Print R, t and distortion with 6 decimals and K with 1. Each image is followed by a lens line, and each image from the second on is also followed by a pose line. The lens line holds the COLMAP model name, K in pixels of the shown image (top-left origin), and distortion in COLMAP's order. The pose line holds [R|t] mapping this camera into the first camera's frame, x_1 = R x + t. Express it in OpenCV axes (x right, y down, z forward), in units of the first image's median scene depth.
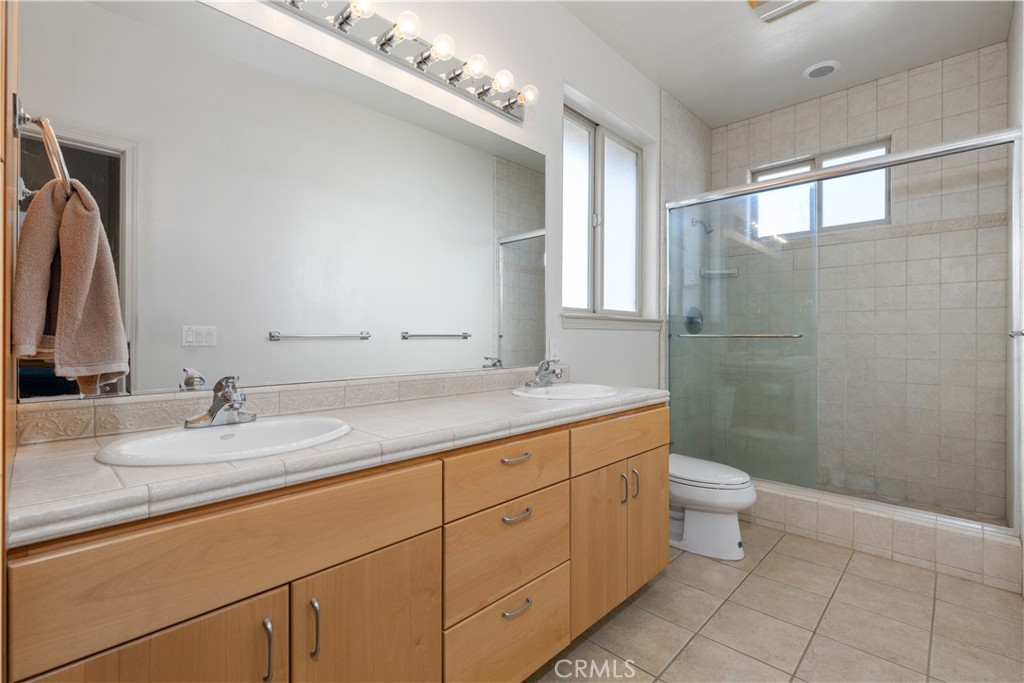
lens RADIAL K [[464.0, 0, 508.7], [0, 464.0, 339.6], [0, 0, 1]] dist [0.003019, 0.000178]
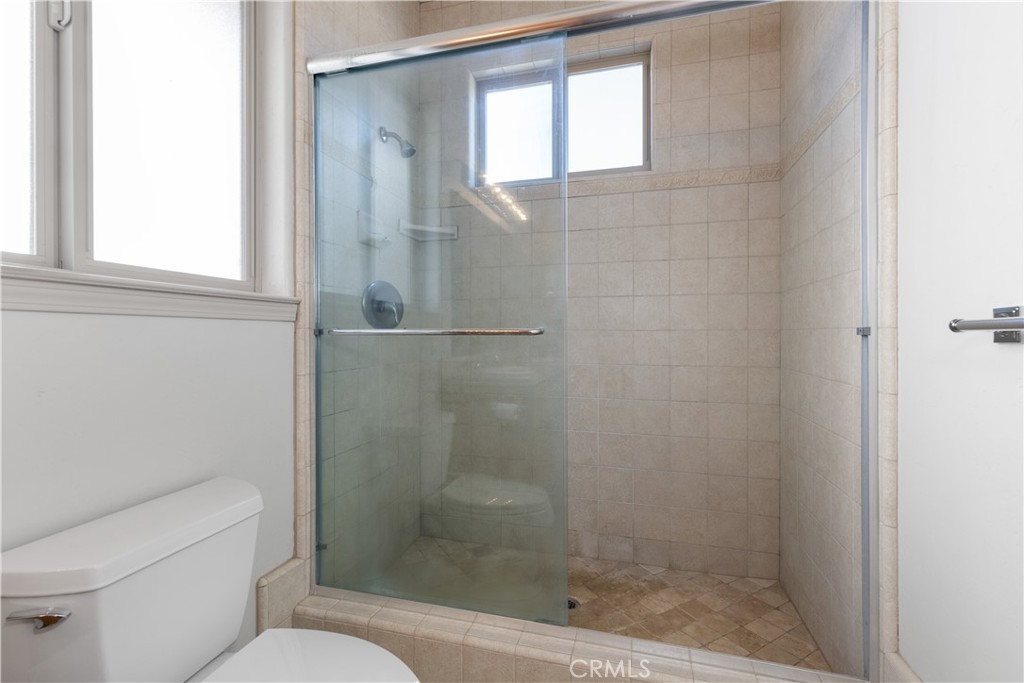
lens RADIAL K [[464.0, 0, 514.5], [0, 464.0, 339.8], [0, 0, 1]] dist [0.003019, 0.000178]
pose [[0.876610, -0.005490, 0.481171, 0.293530], [0.004063, 0.999984, 0.004006, -0.000894], [-0.481185, -0.001556, 0.876618, 0.465856]]
